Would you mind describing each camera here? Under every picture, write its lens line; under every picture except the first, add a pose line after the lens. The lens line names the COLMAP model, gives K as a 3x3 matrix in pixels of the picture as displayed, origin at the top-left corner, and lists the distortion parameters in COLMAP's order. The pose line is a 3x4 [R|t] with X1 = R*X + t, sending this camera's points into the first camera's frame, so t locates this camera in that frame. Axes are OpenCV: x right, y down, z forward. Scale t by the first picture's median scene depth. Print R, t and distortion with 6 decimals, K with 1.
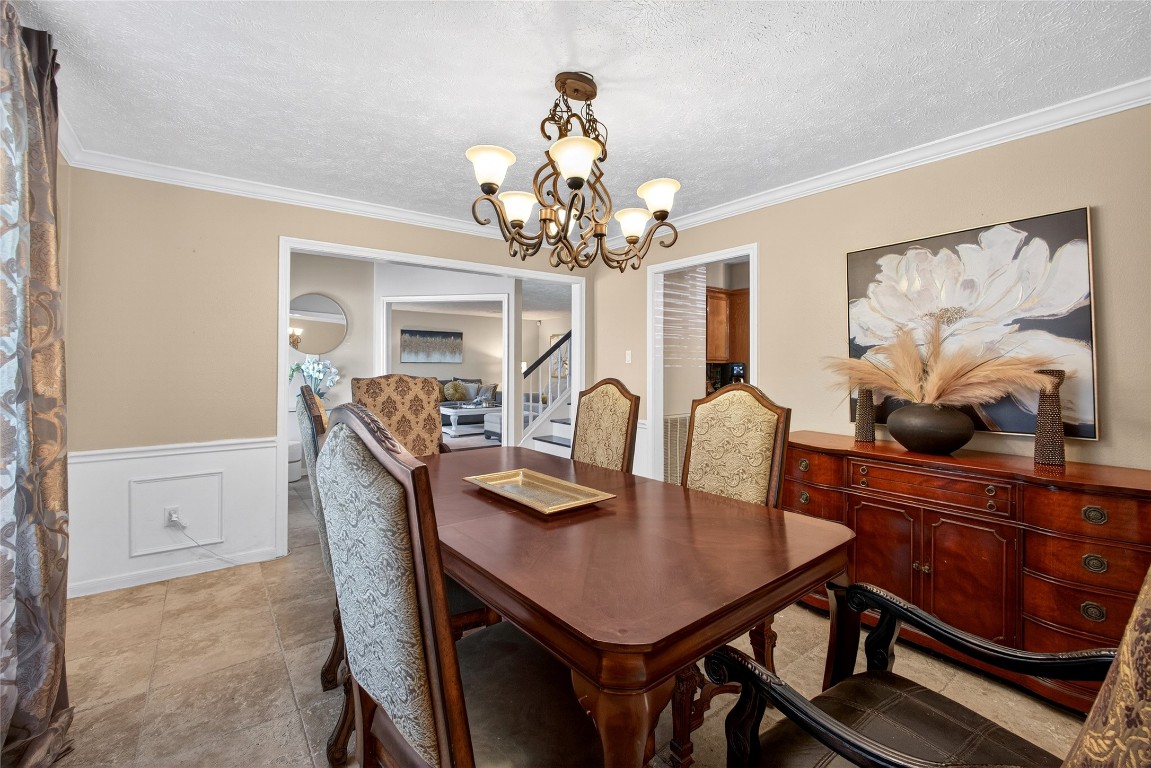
lens RADIAL K [[500.9, 0, 573.4], [0, 500.9, 371.2], [0, 0, 1]] dist [-0.000208, -0.000024]
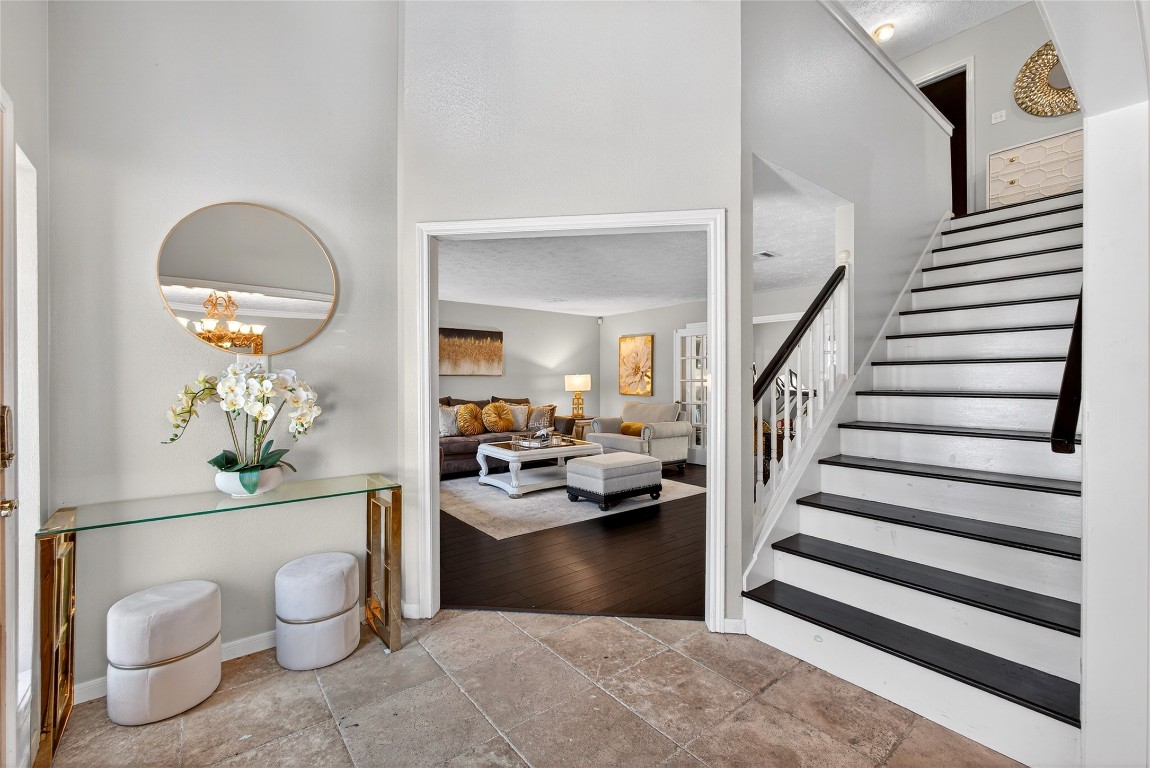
lens RADIAL K [[488.0, 0, 575.0], [0, 488.0, 384.0], [0, 0, 1]] dist [-0.000874, -0.000090]
pose [[0.999306, -0.006470, 0.036678, -0.158070], [0.006411, 0.999978, 0.001734, -0.005386], [-0.036688, -0.001497, 0.999326, 0.342734]]
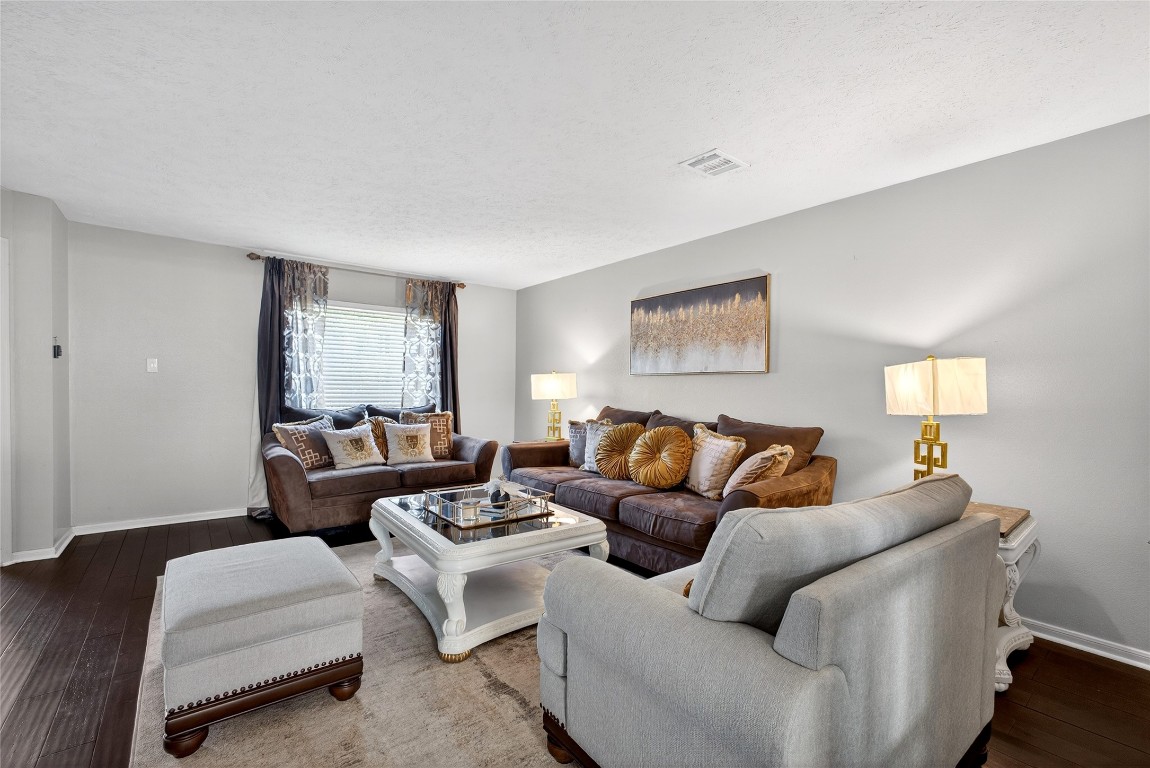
lens RADIAL K [[500.4, 0, 572.9], [0, 500.4, 371.2], [0, 0, 1]] dist [-0.000208, -0.000024]
pose [[0.022265, -0.034854, -0.999144, 0.098872], [-0.001743, 0.999389, -0.034901, -0.005120], [0.999751, 0.002519, 0.022190, 0.940977]]
